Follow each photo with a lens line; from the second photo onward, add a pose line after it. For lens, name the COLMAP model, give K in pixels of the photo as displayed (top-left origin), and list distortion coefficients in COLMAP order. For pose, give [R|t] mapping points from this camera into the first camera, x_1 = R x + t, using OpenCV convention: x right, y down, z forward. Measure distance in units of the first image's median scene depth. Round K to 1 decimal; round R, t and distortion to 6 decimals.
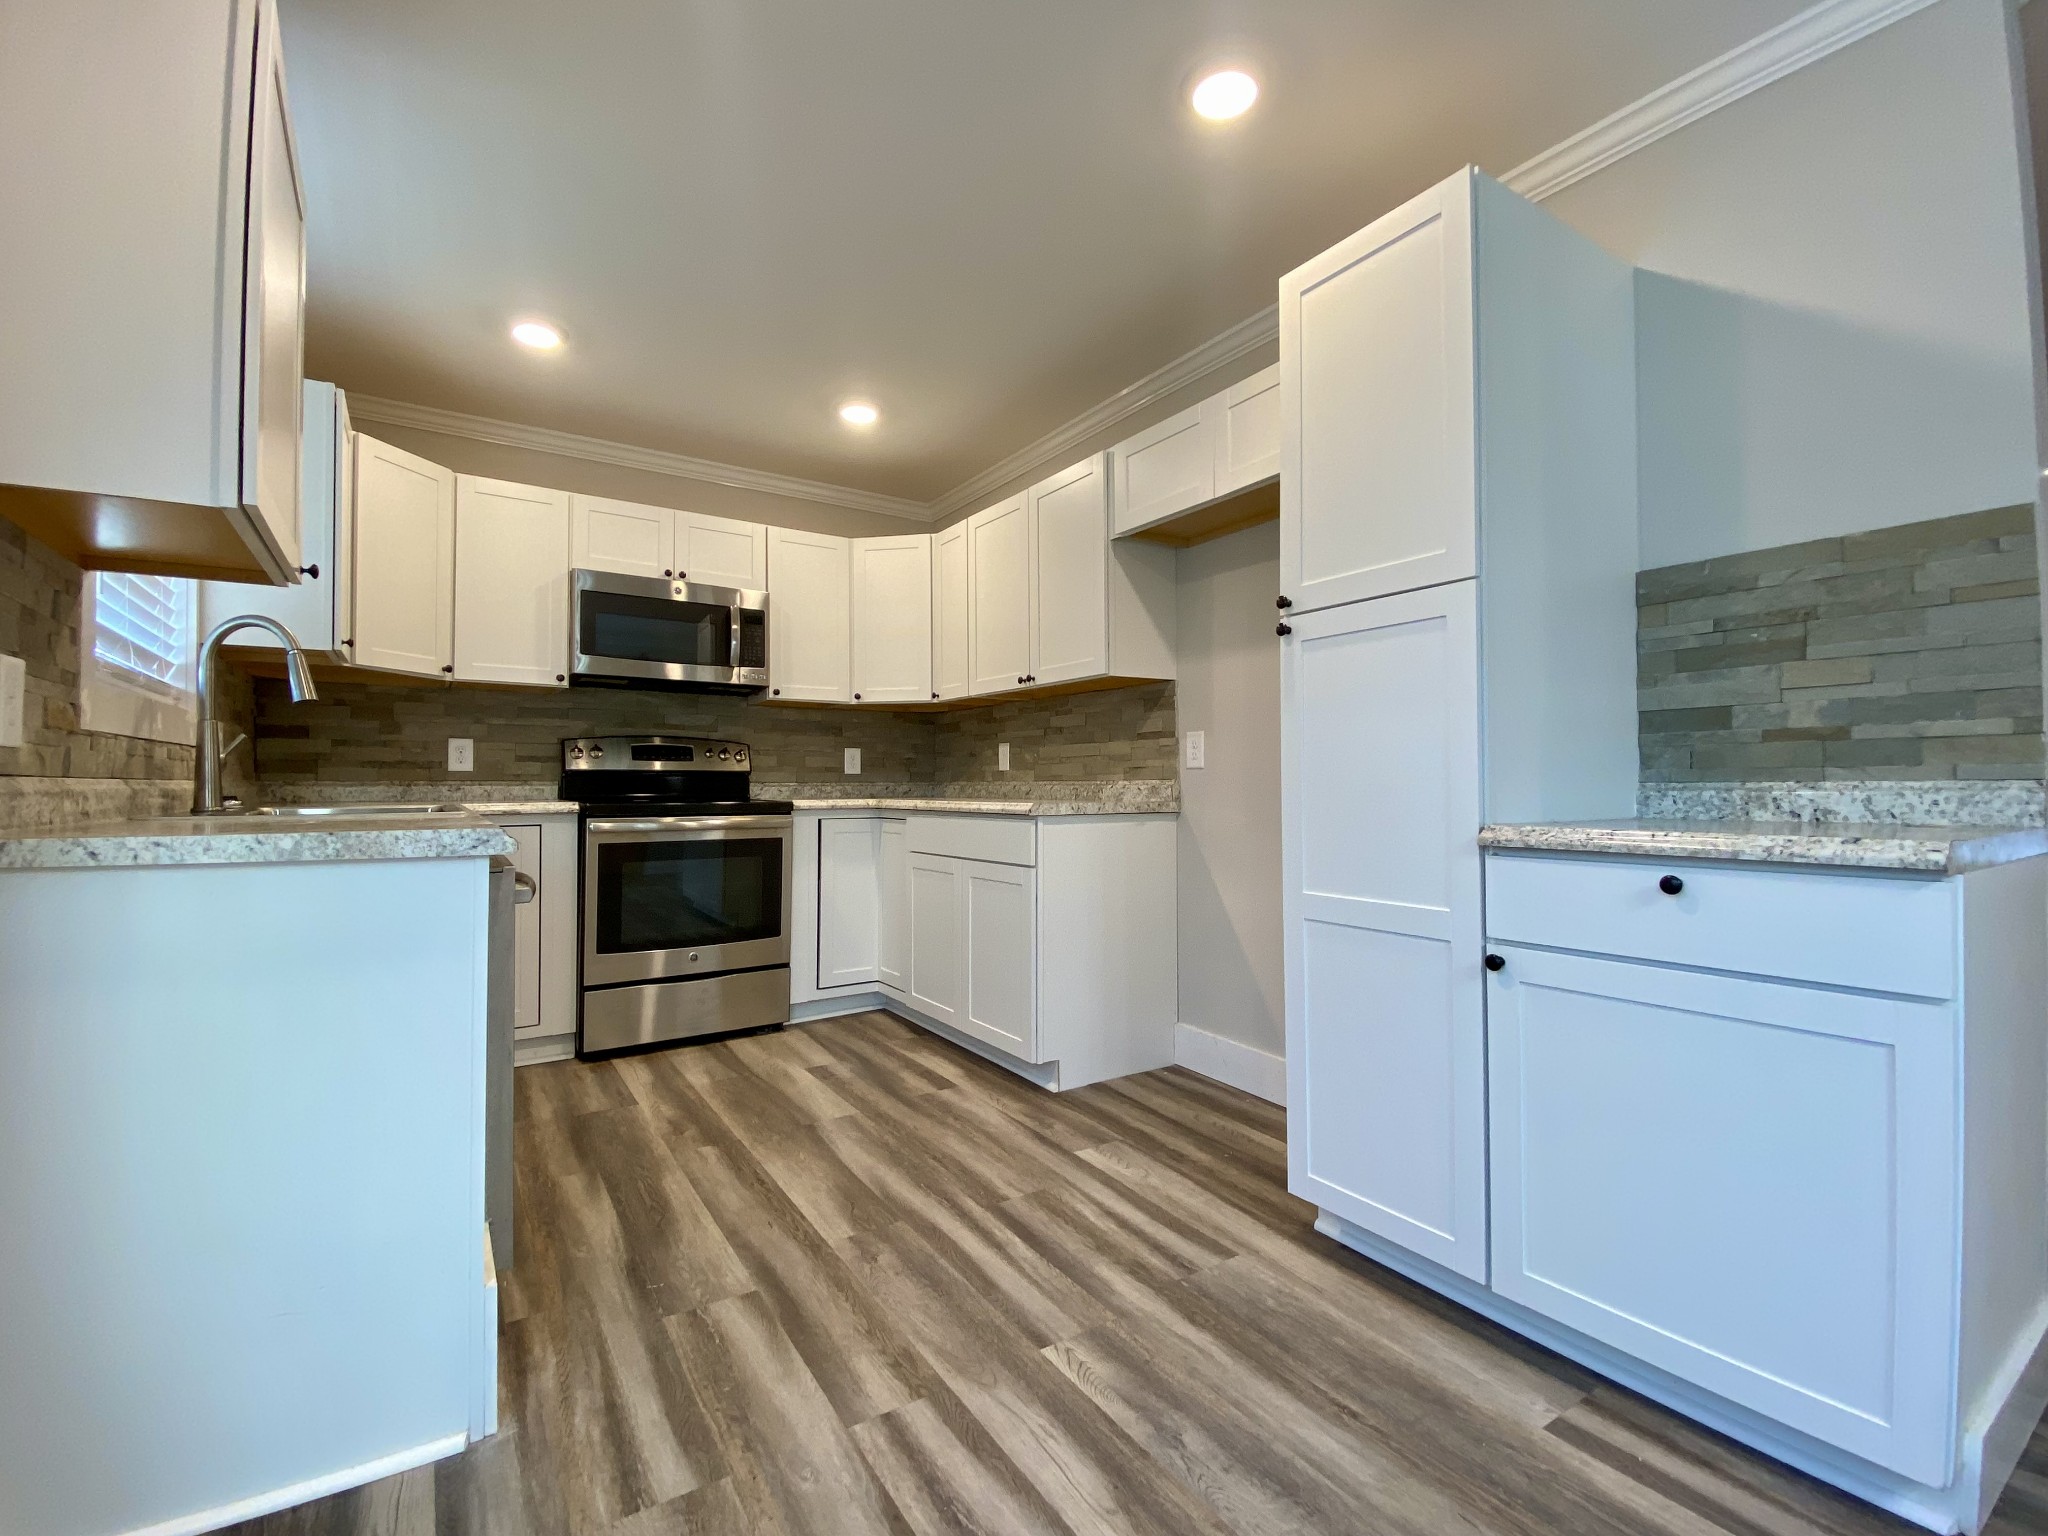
lens RADIAL K [[833.1, 0, 1024.0], [0, 833.1, 768.0], [0, 0, 1]] dist [0.026234, -0.023179]
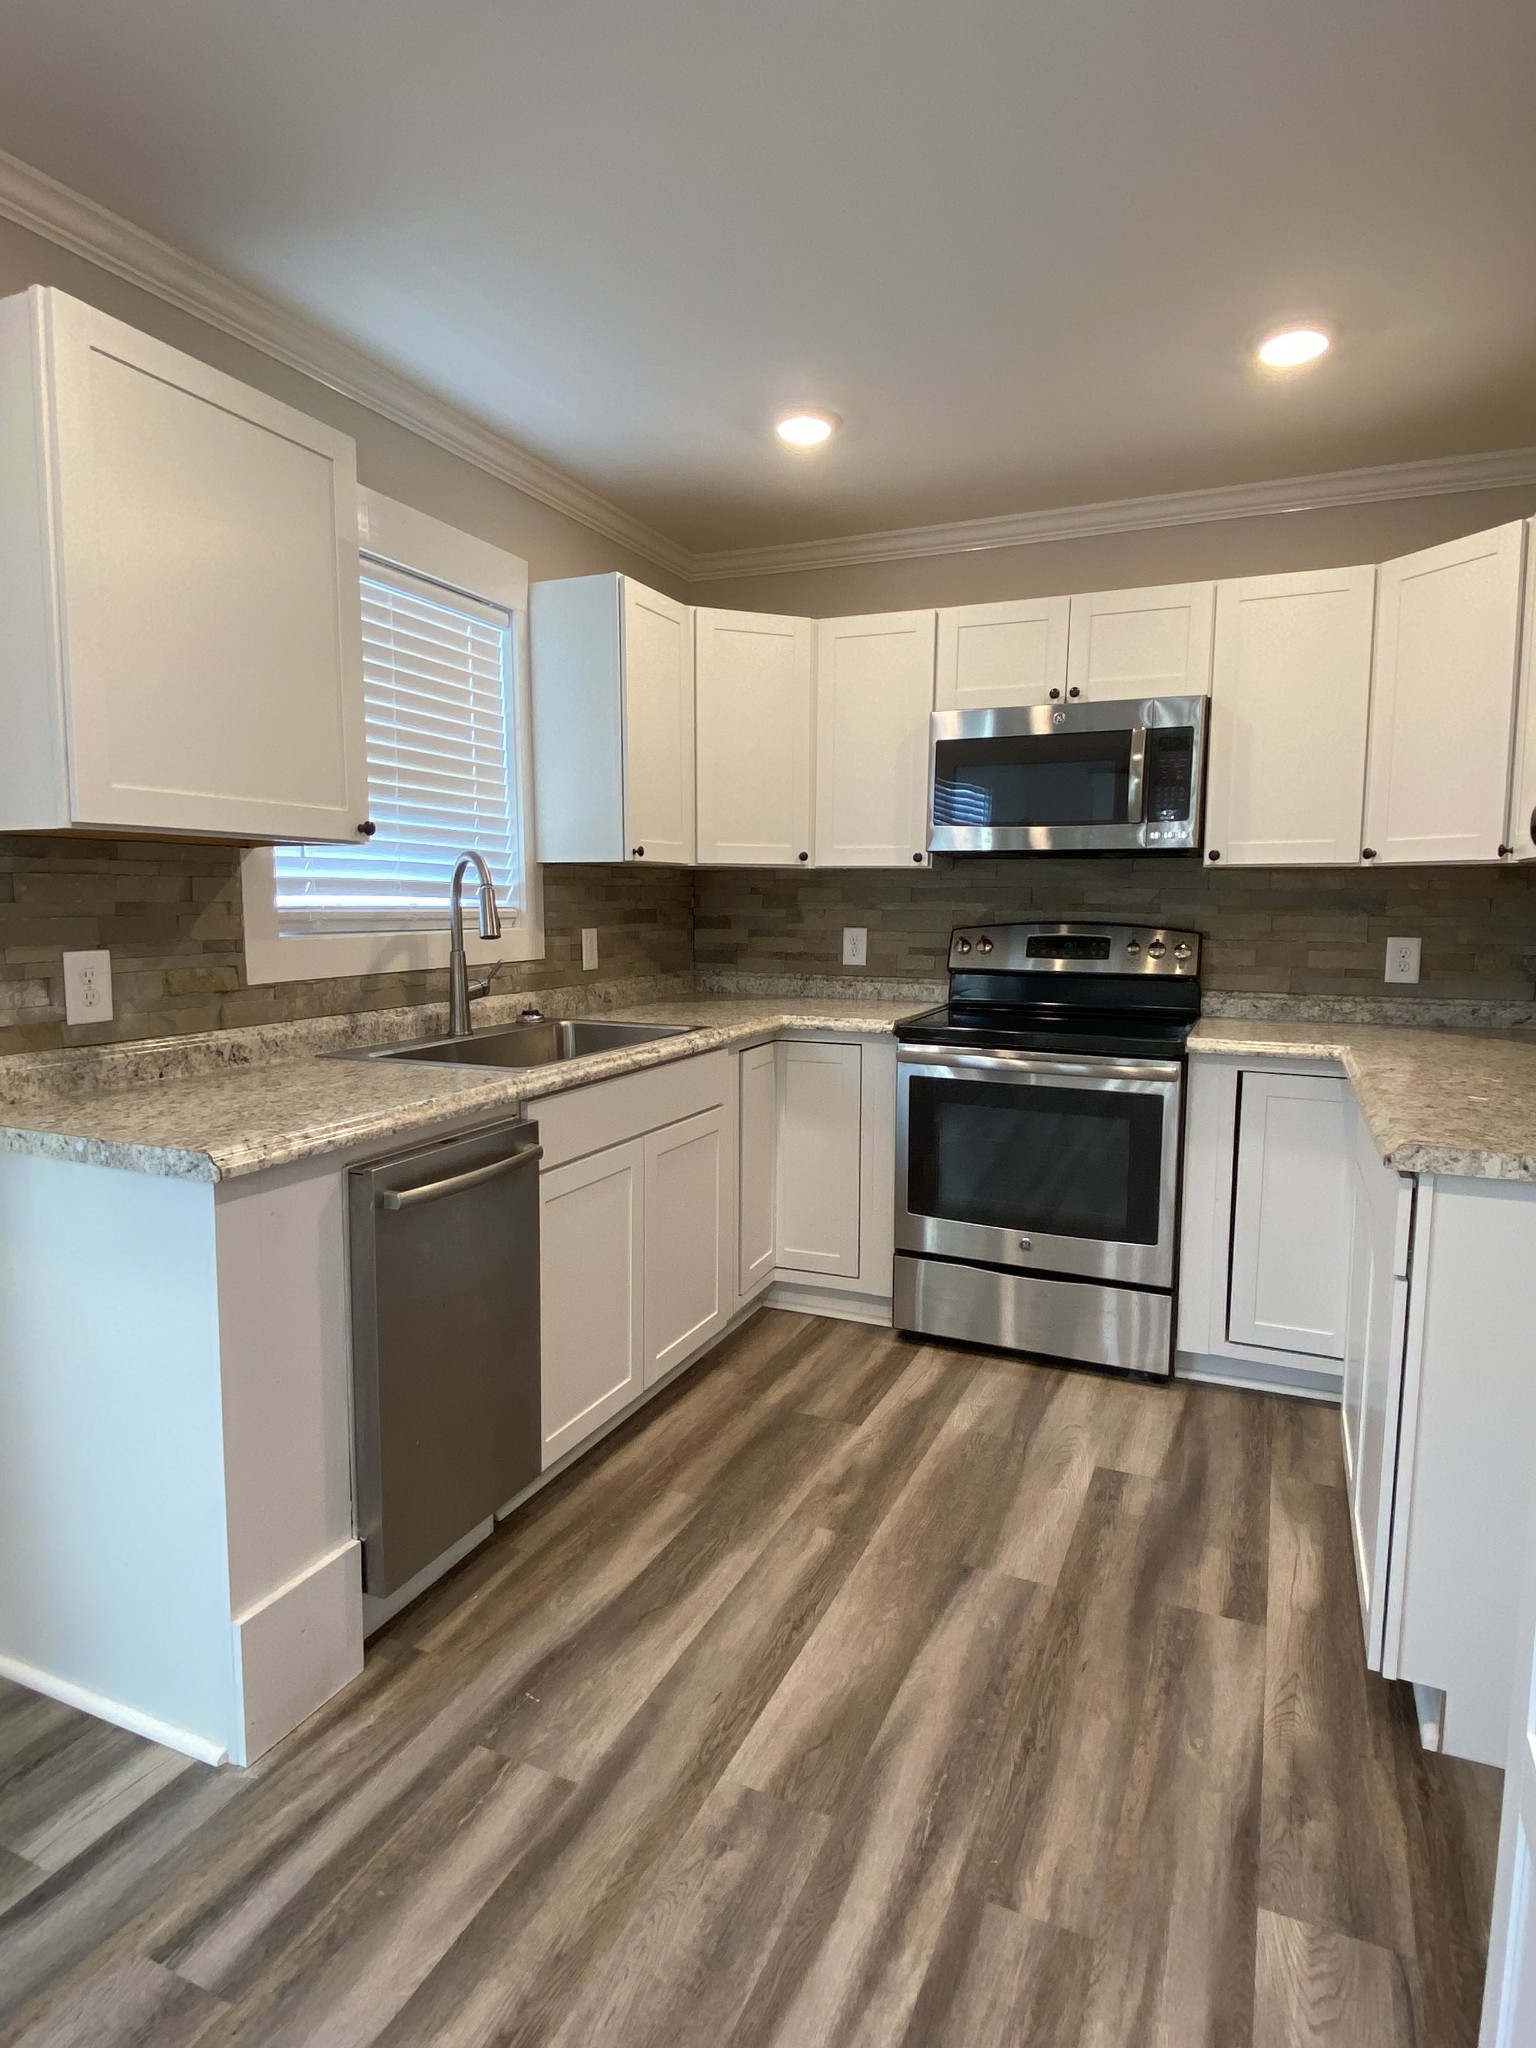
lens RADIAL K [[1103.1, 0, 701.1], [0, 1103.1, 1029.0], [0, 0, 1]] dist [0.047313, -0.038787]
pose [[0.568104, 0.088290, -0.818207, 0.245102], [0.000463, 0.994194, 0.107602, -0.071750], [0.822956, -0.061508, 0.564765, 0.287610]]
